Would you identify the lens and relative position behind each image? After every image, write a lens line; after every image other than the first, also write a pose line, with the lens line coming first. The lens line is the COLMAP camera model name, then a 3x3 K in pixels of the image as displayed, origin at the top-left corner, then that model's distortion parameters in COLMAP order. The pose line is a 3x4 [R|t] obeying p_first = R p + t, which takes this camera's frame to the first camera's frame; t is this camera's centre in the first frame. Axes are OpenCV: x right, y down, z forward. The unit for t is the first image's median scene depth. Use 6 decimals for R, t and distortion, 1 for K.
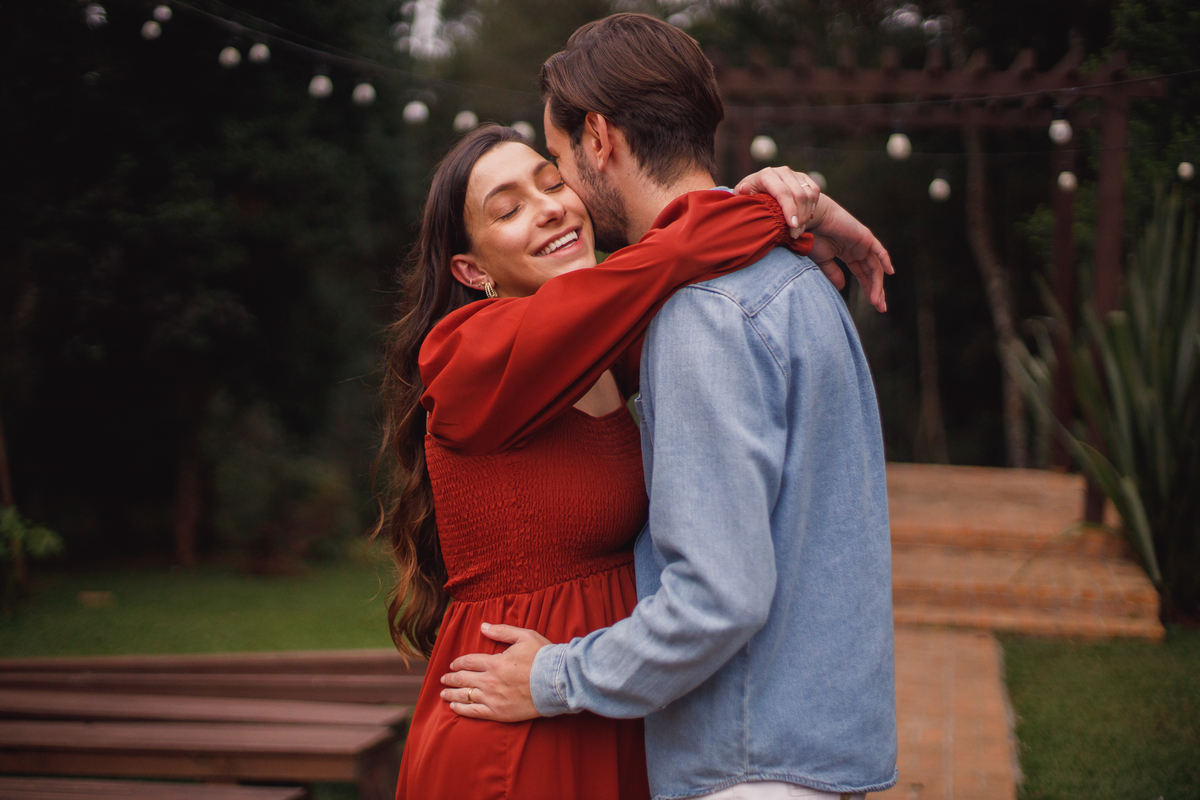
lens RADIAL K [[1778.2, 0, 600.0], [0, 1778.2, 400.0], [0, 0, 1]] dist [-0.151362, 0.046296]
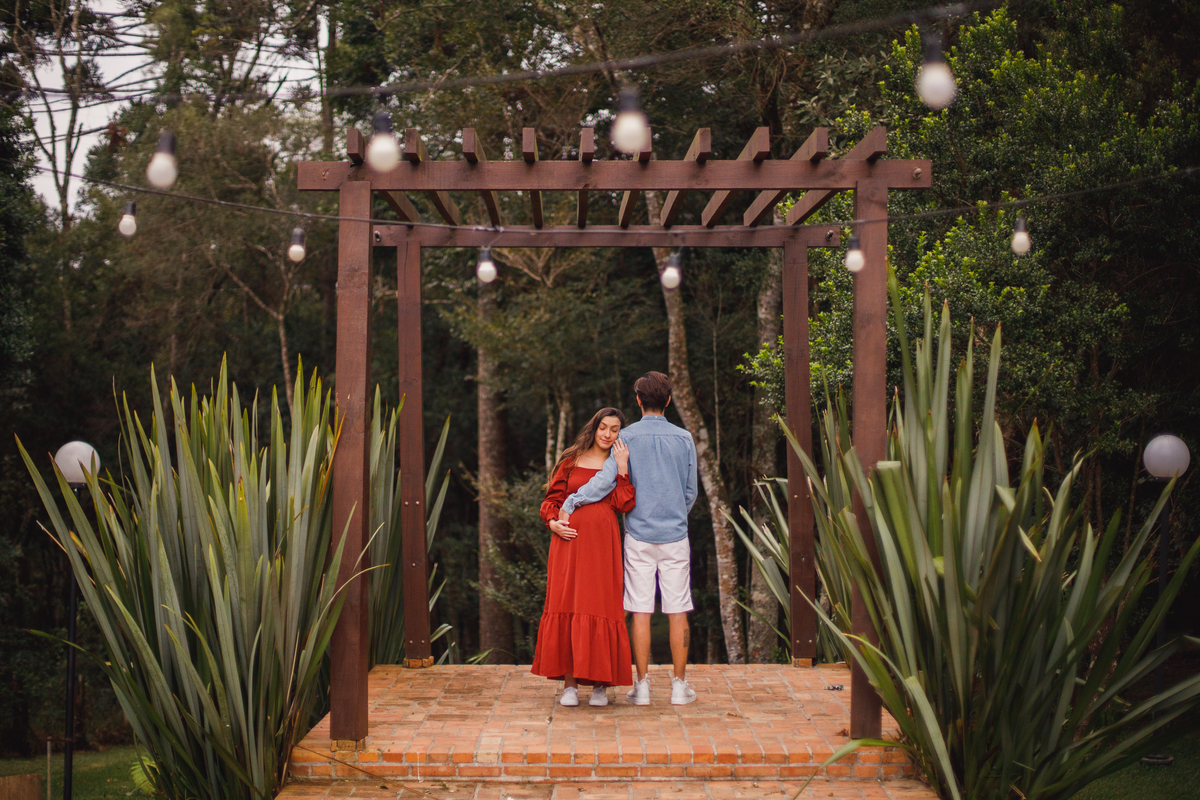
lens RADIAL K [[1778.2, 0, 600.0], [0, 1778.2, 400.0], [0, 0, 1]] dist [-0.151362, 0.046296]
pose [[0.984012, -0.014765, 0.177491, 0.030192], [0.032659, 0.994618, -0.098323, -0.003701], [-0.175084, 0.102548, 0.979198, 0.247235]]
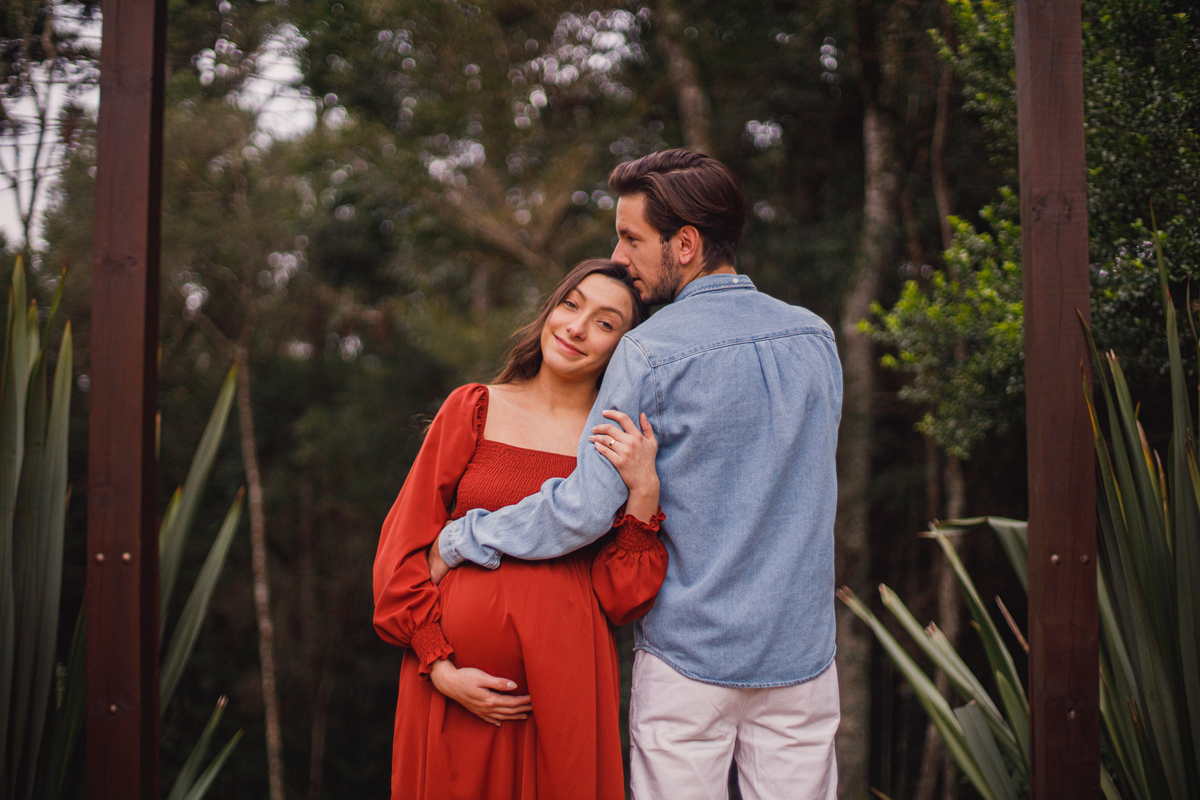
lens RADIAL K [[1778.2, 0, 600.0], [0, 1778.2, 400.0], [0, 0, 1]] dist [-0.151362, 0.046296]
pose [[0.986244, 0.020848, 0.163974, 0.126904], [0.003334, 0.989303, -0.145835, -0.019439], [-0.165260, 0.144376, 0.975625, 0.742088]]
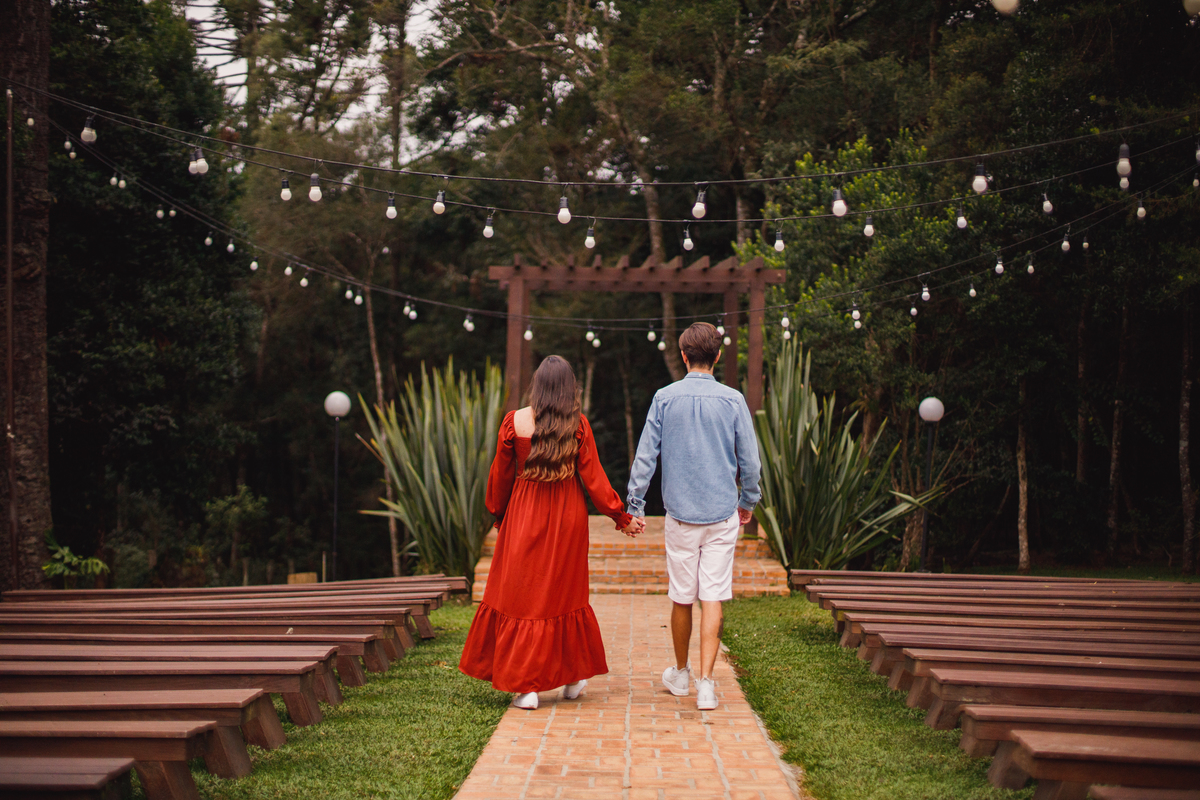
lens RADIAL K [[1778.2, 0, 600.0], [0, 1778.2, 400.0], [0, 0, 1]] dist [-0.151362, 0.046296]
pose [[0.984236, -0.011440, 0.176490, -0.155399], [0.022775, 0.997796, -0.062333, 0.042388], [-0.175387, 0.065369, 0.982327, -0.637879]]
